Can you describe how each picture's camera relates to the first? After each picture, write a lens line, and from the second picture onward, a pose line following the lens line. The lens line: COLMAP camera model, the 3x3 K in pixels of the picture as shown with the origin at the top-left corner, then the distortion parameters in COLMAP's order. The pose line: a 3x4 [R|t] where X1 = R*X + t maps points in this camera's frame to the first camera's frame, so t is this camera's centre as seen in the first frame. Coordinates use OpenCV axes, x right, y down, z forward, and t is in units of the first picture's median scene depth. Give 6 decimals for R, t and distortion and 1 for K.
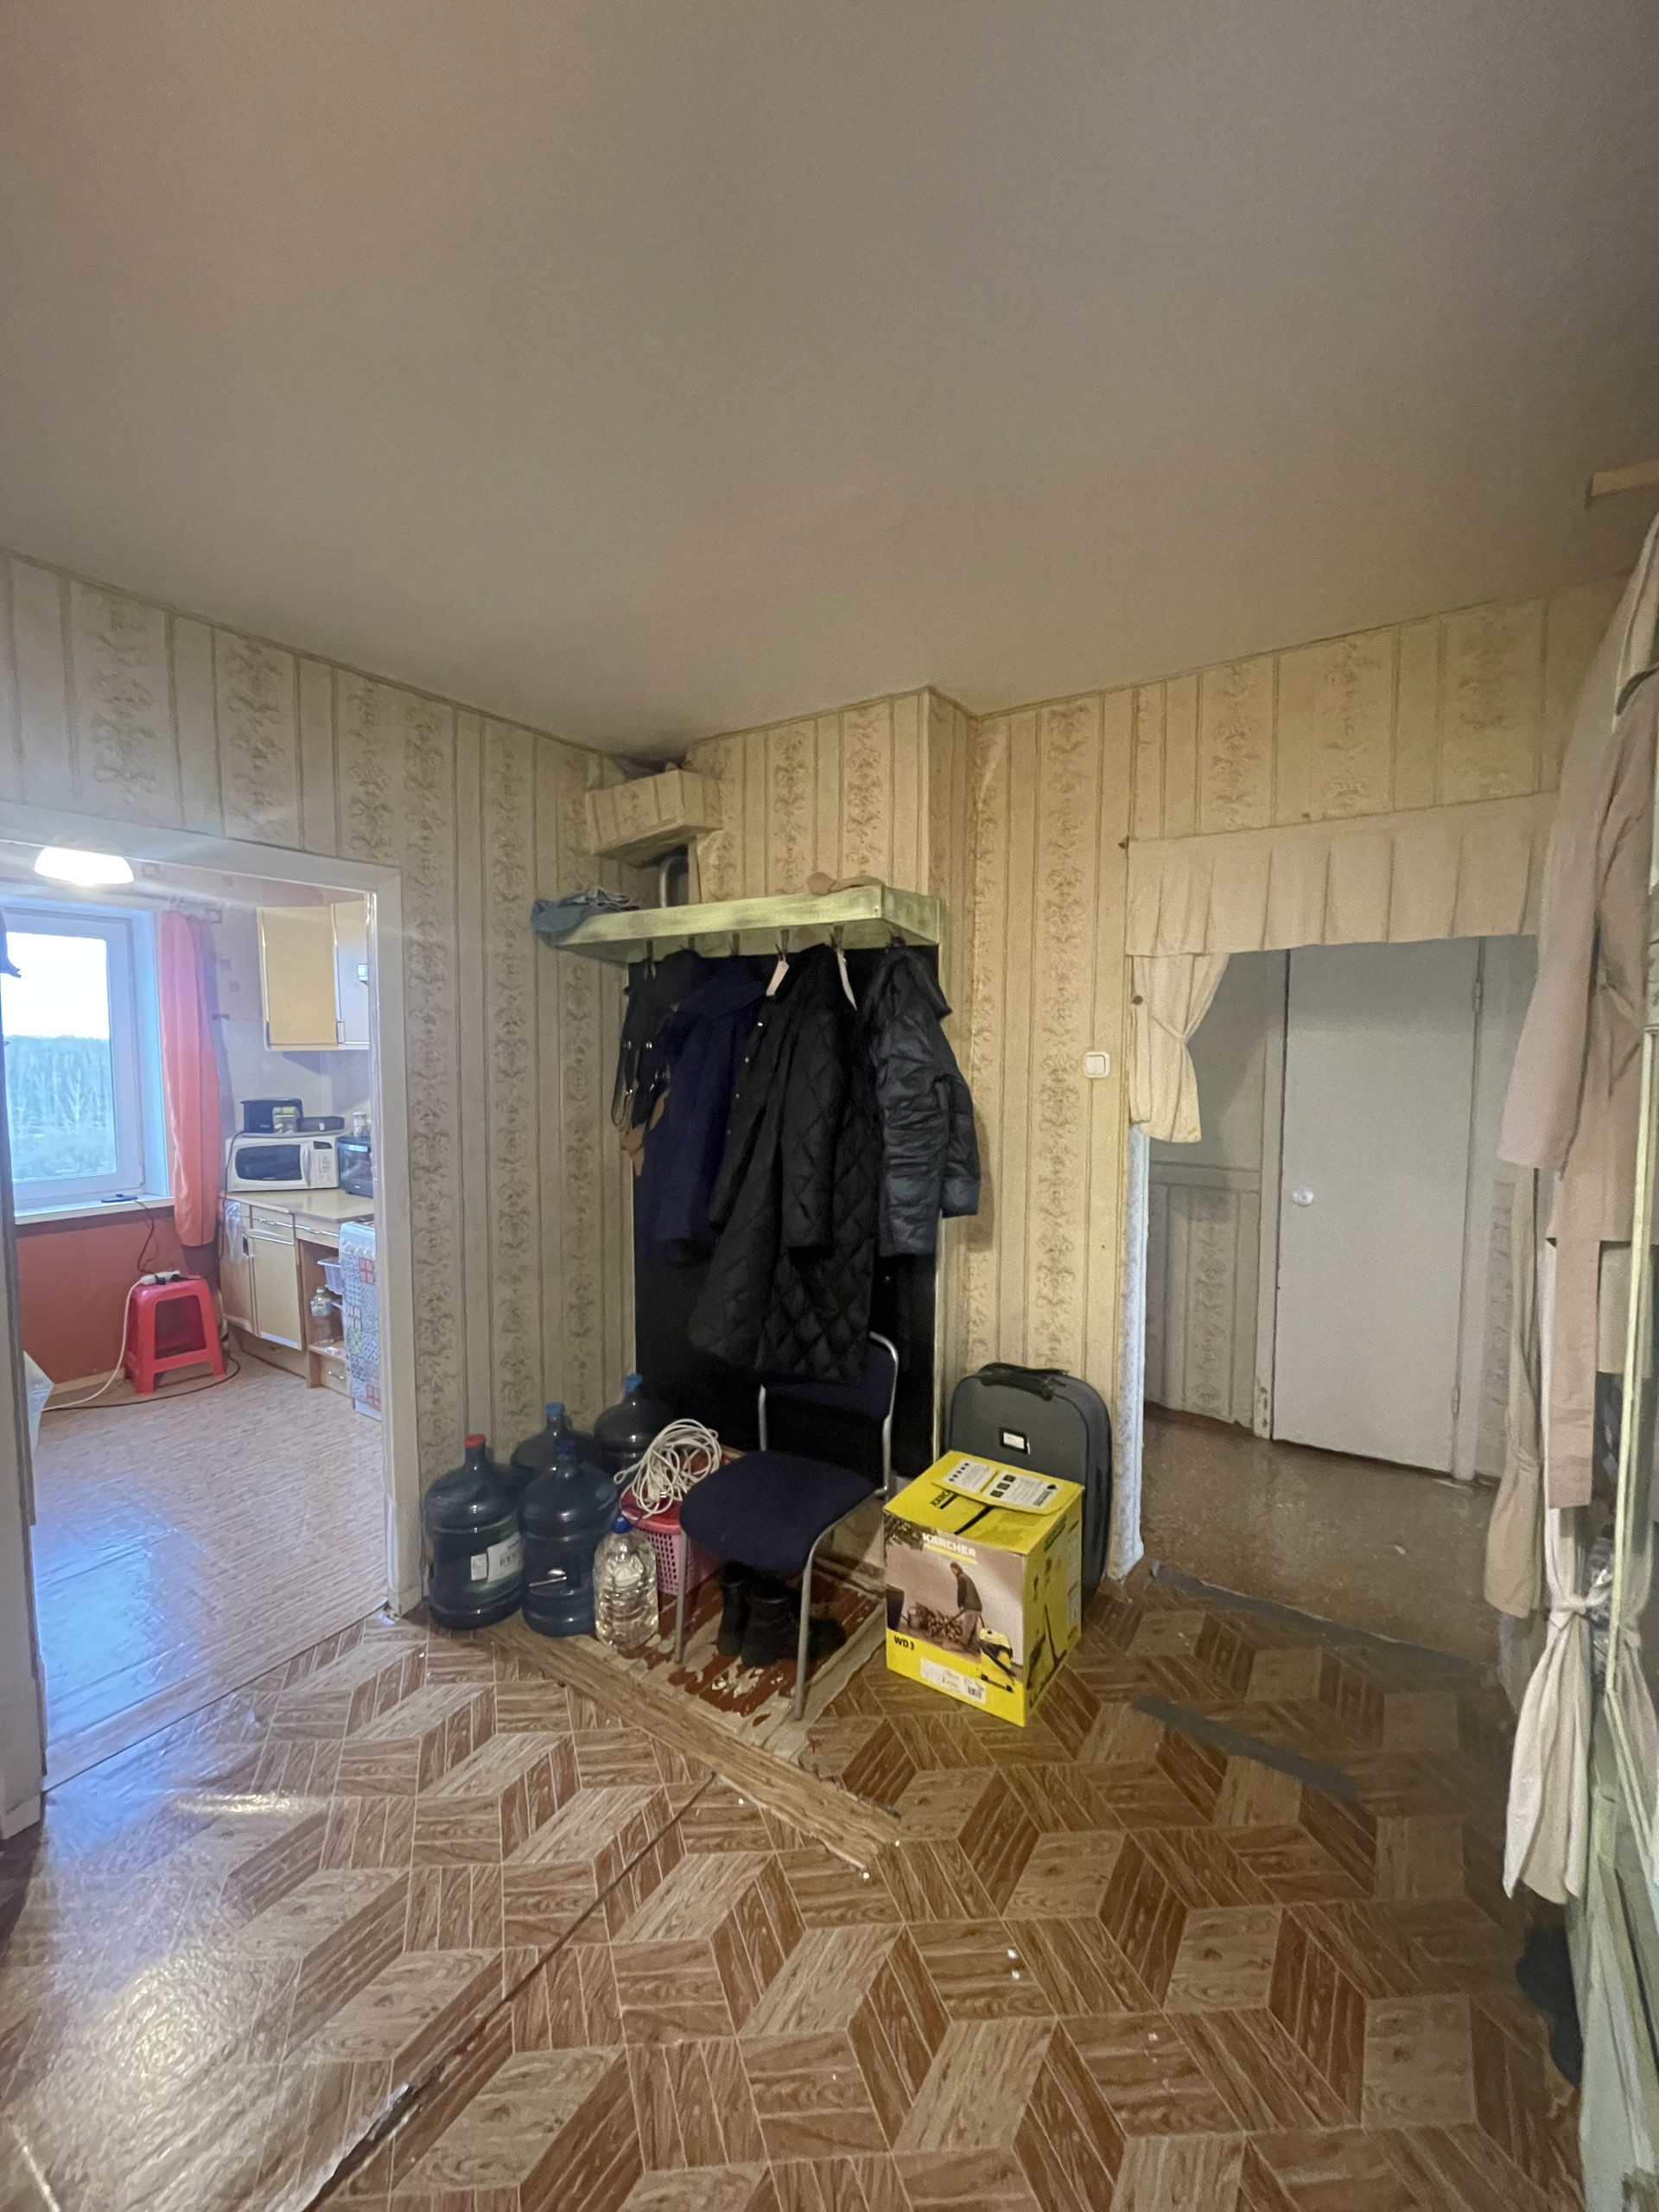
lens RADIAL K [[888.0, 0, 830.9], [0, 888.0, 1102.8], [0, 0, 1]] dist [-0.001505, 0.000084]
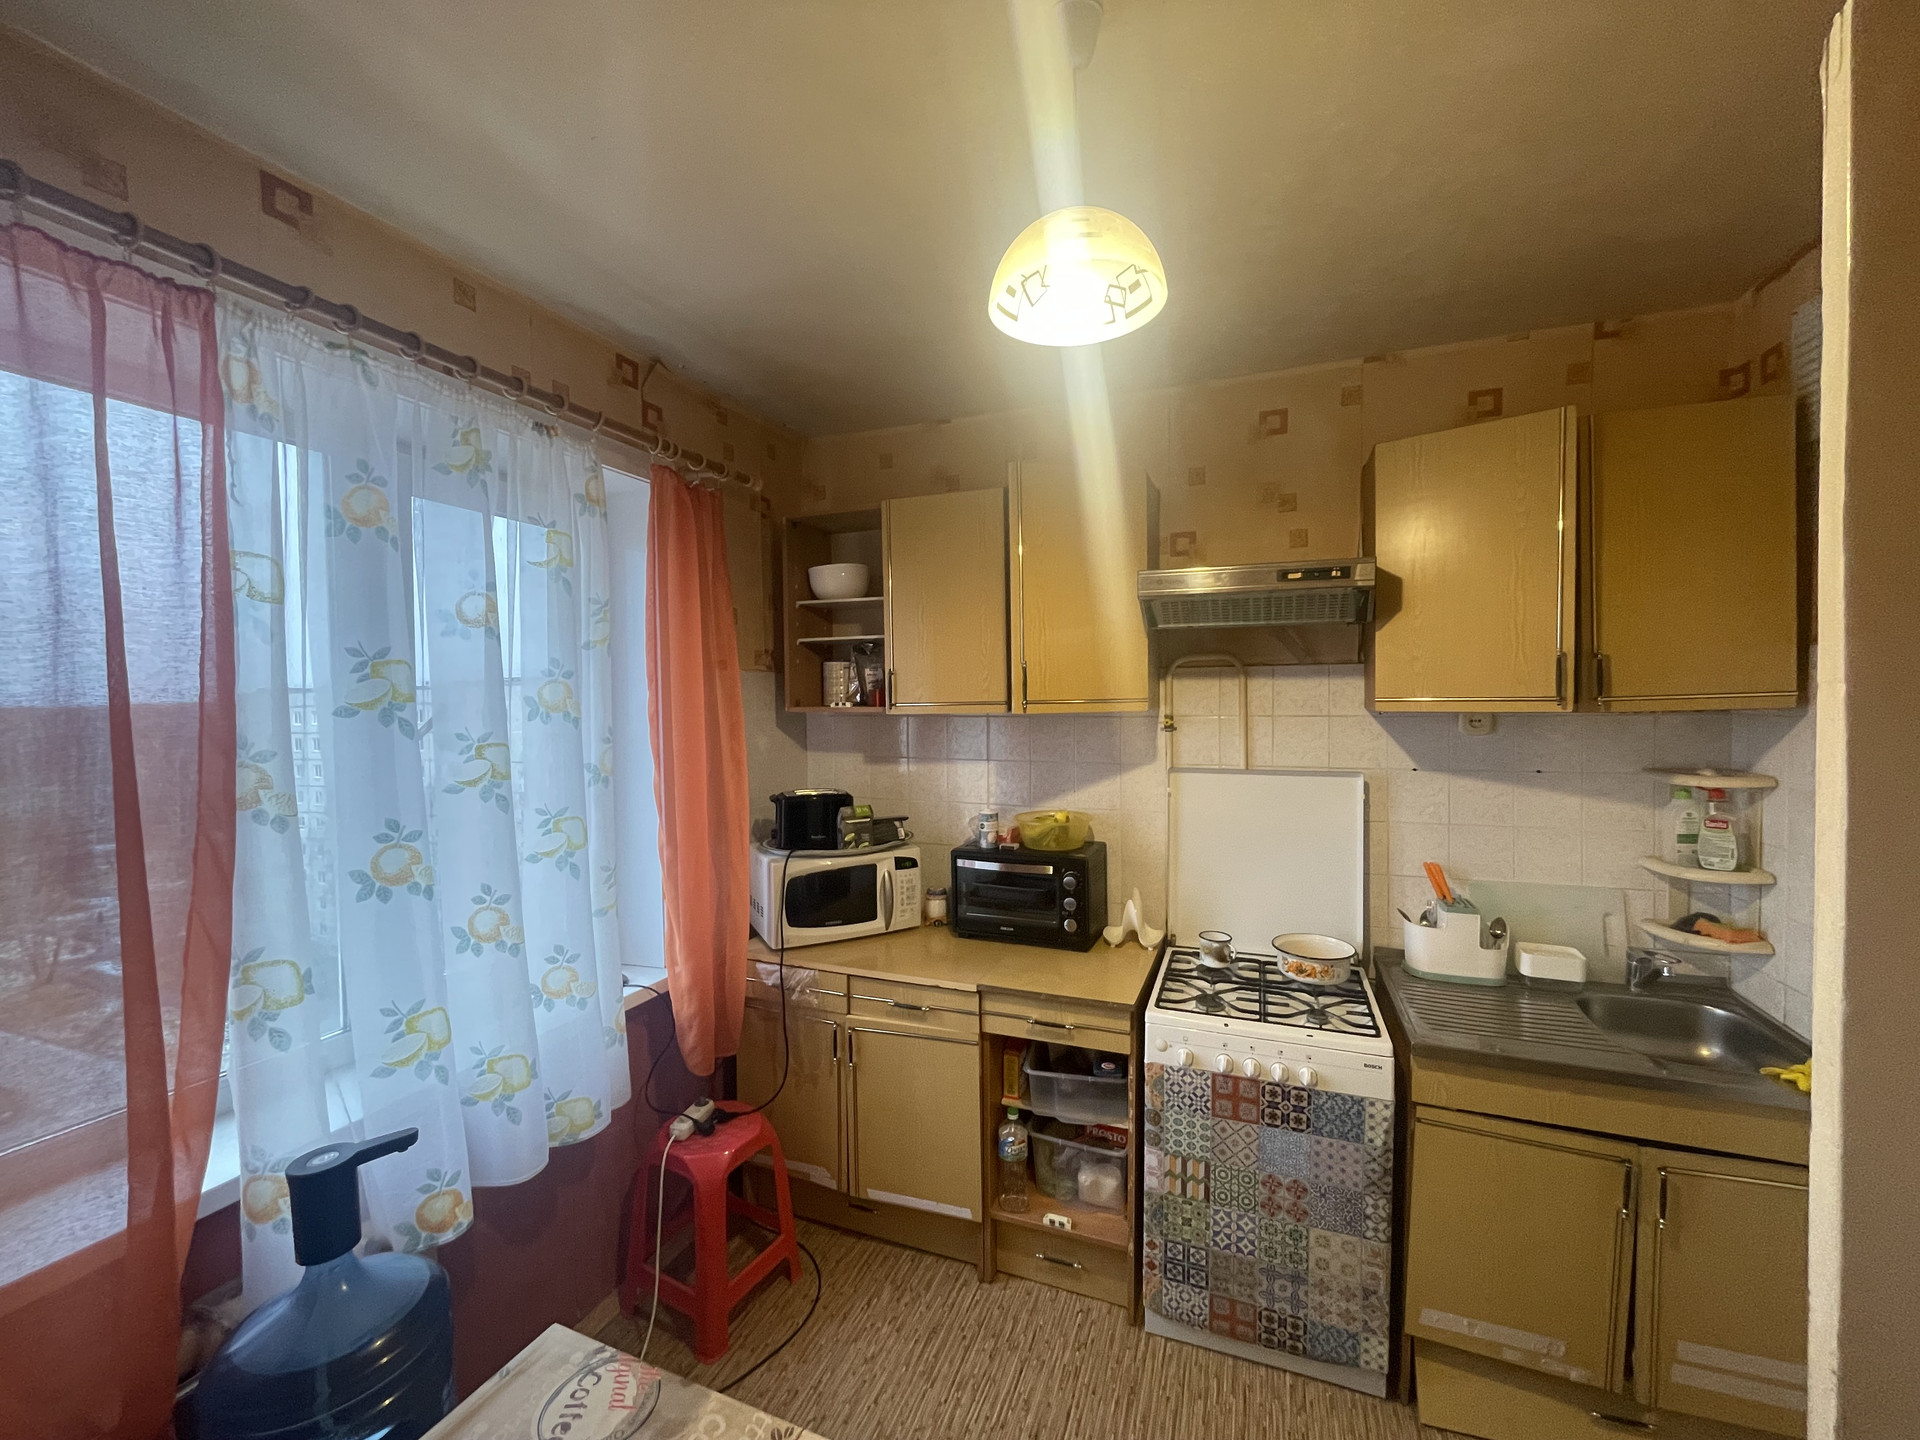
lens RADIAL K [[770.7, 0, 961.8], [0, 770.7, 719.2], [0, 0, 1]] dist [-0.001505, 0.000084]
pose [[0.975892, -0.017380, 0.217560, -0.668826], [0.027506, 0.998670, -0.043599, -0.030794], [-0.216513, 0.048532, 0.975073, 0.456270]]
